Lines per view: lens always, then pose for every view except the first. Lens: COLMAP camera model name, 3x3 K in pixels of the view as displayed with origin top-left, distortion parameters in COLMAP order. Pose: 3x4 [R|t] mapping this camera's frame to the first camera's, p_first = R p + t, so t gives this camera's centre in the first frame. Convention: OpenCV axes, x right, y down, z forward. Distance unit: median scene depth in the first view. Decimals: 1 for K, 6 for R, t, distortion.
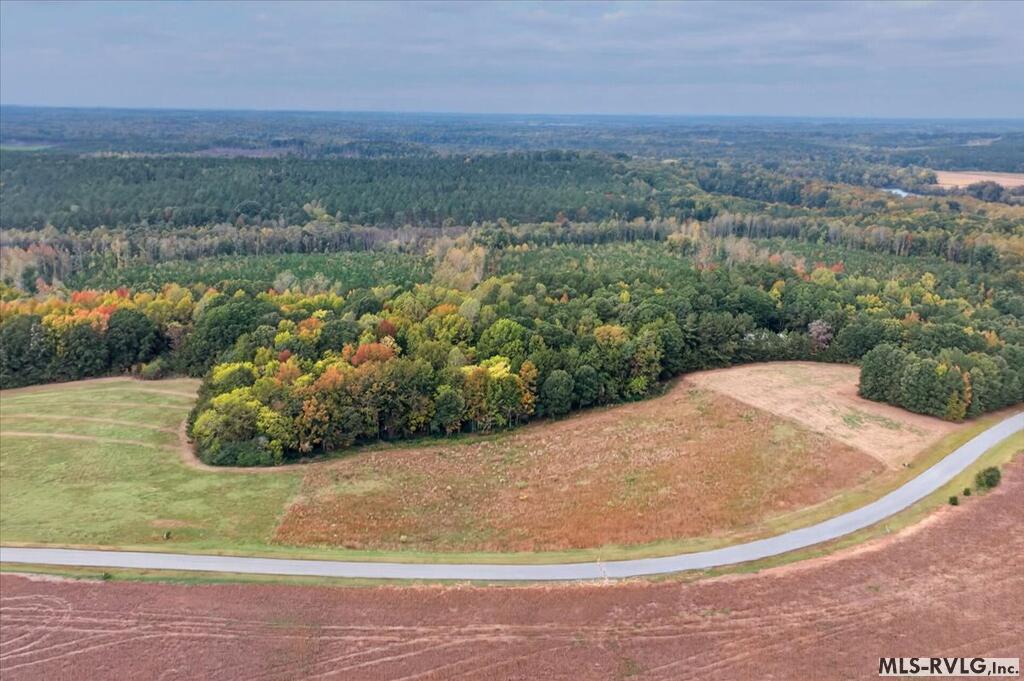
lens RADIAL K [[842.0, 0, 518.5], [0, 842.0, 339.3], [0, 0, 1]] dist [0.059858, -0.106448]
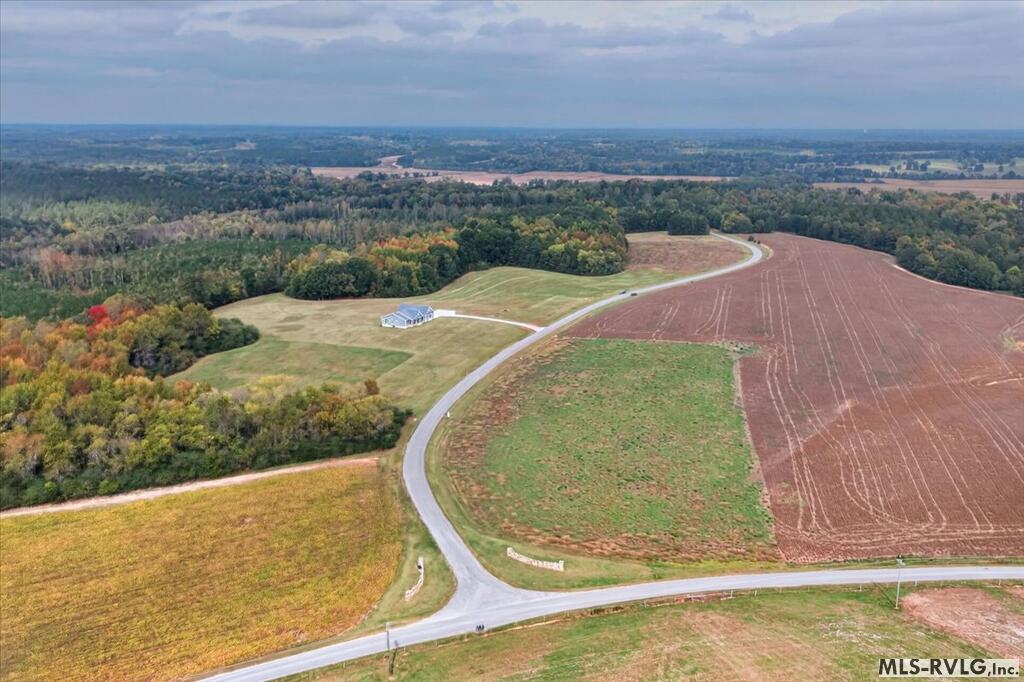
lens RADIAL K [[842.0, 0, 518.5], [0, 842.0, 339.8], [0, 0, 1]] dist [0.059858, -0.106448]
pose [[0.612837, -0.200920, 0.764239, -2.034282], [0.205379, 0.974398, 0.091480, 0.047758], [-0.763053, 0.100897, 0.638412, -0.273949]]
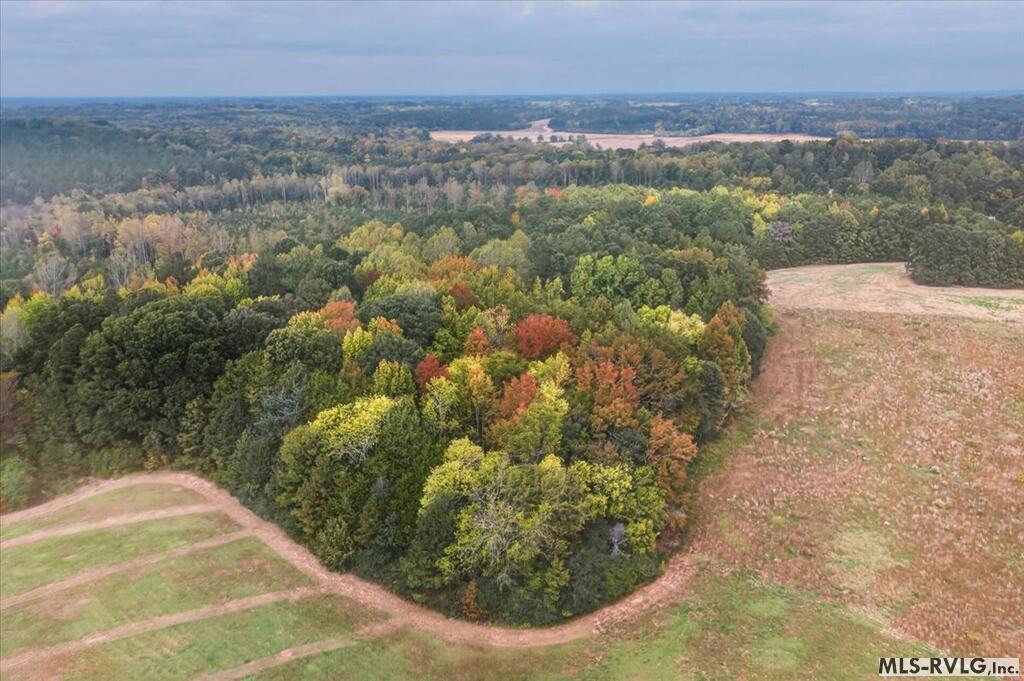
lens RADIAL K [[842.0, 0, 518.5], [0, 842.0, 339.3], [0, 0, 1]] dist [0.059858, -0.106448]
pose [[0.782586, -0.190055, 0.592822, -0.512283], [0.177642, 0.980842, 0.079947, -0.026131], [-0.596660, 0.042745, 0.801355, 0.561980]]
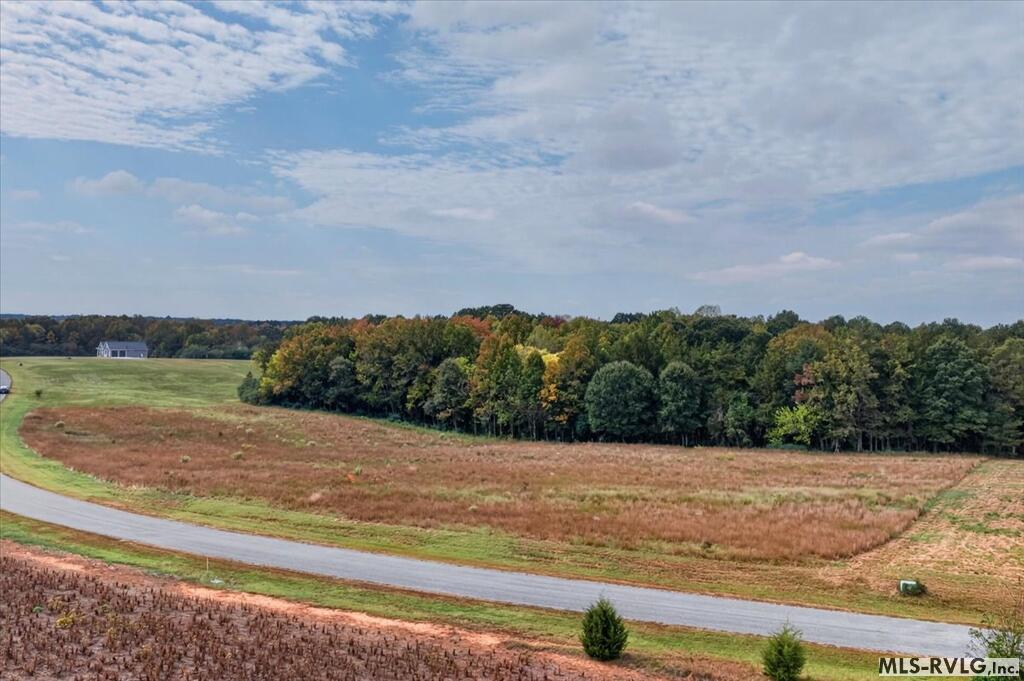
lens RADIAL K [[848.4, 0, 512.0], [0, 848.4, 340.5], [0, 0, 1]] dist [0.001476, 0.000475]
pose [[0.501731, 0.002696, -0.865019, 0.510498], [-0.234040, 0.963122, -0.132747, 0.118600], [0.832761, 0.269053, 0.483859, 0.660409]]
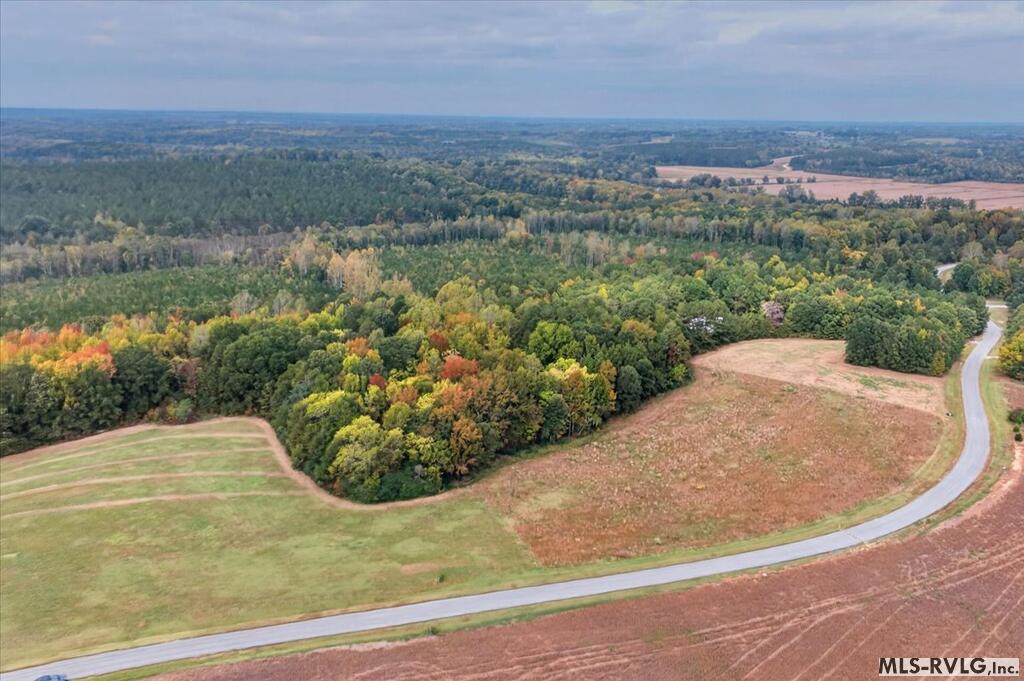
lens RADIAL K [[842.0, 0, 518.5], [0, 842.0, 339.3], [0, 0, 1]] dist [0.059858, -0.106448]
pose [[0.937351, -0.087982, 0.337093, -0.428457], [0.087325, 0.996032, 0.017143, -0.026023], [-0.337264, 0.013368, 0.941315, 0.066660]]
